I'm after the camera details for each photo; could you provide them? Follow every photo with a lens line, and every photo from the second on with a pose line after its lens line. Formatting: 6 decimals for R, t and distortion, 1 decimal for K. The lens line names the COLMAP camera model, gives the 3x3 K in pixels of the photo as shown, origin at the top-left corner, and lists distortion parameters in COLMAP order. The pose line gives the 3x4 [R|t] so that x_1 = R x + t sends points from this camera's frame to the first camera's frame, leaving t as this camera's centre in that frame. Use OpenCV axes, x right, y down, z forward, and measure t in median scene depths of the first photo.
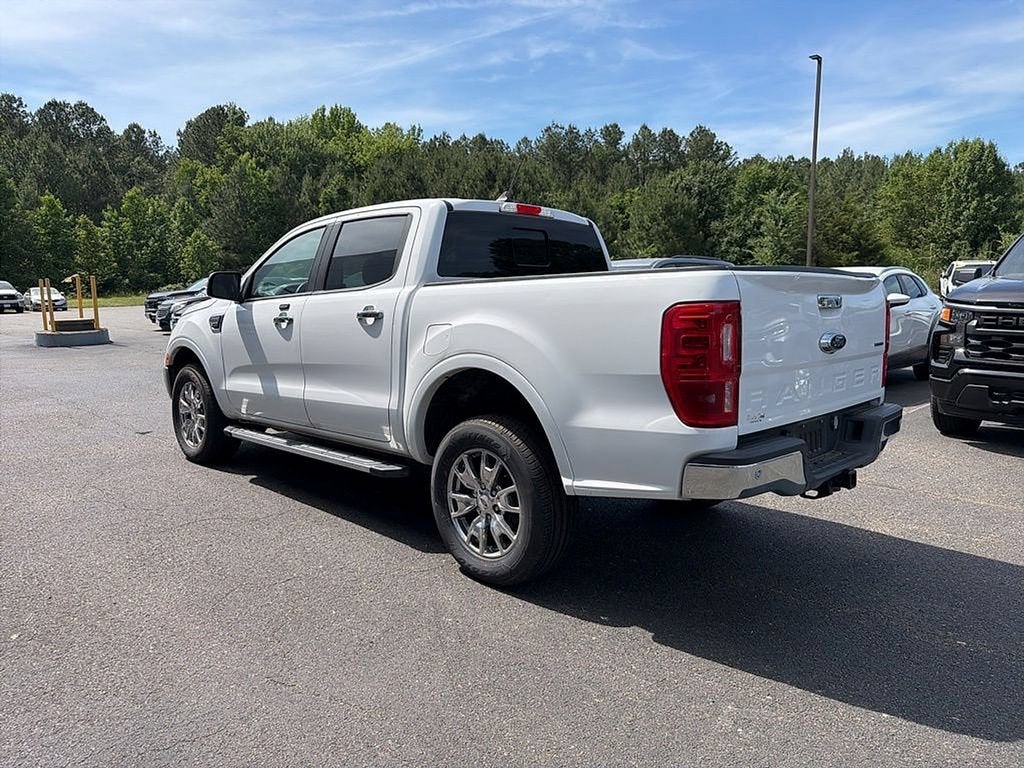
lens RADIAL K [[736.4, 0, 512.0], [0, 736.4, 384.0], [0, 0, 1]] dist [0.025974, -0.033647]
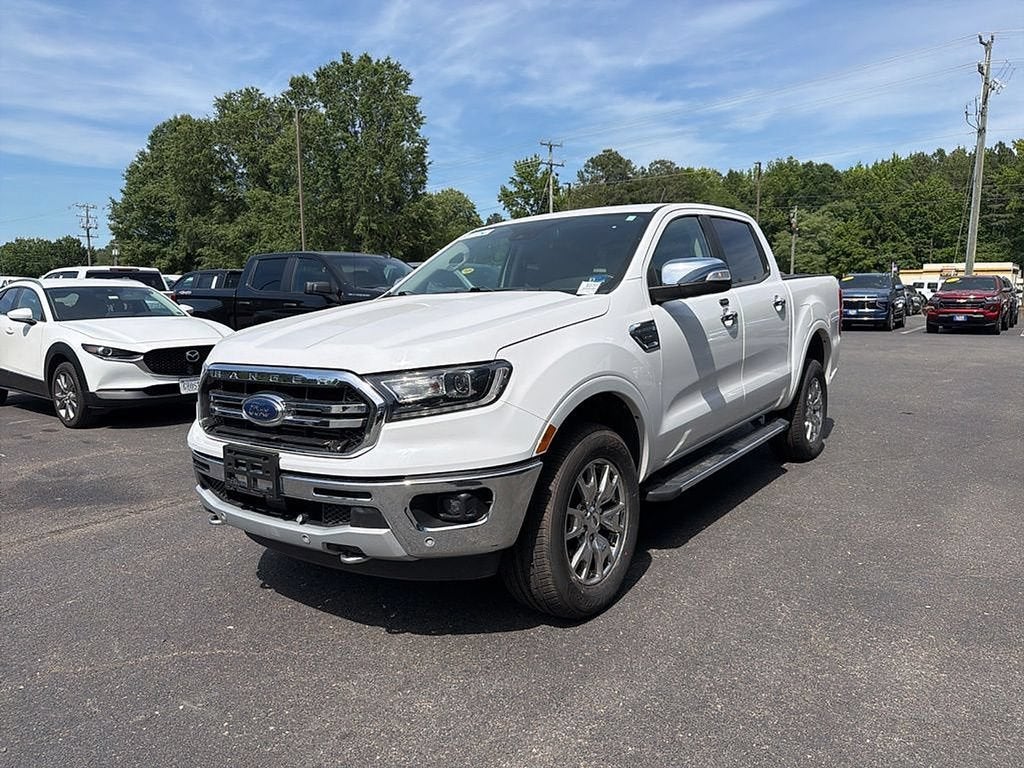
lens RADIAL K [[736.4, 0, 512.0], [0, 736.4, 384.0], [0, 0, 1]] dist [0.025974, -0.033647]
pose [[-0.192001, -0.108905, 0.975333, -1.006700], [0.146188, 0.979562, 0.138155, -0.150030], [-0.970446, 0.169108, -0.172156, 1.269101]]
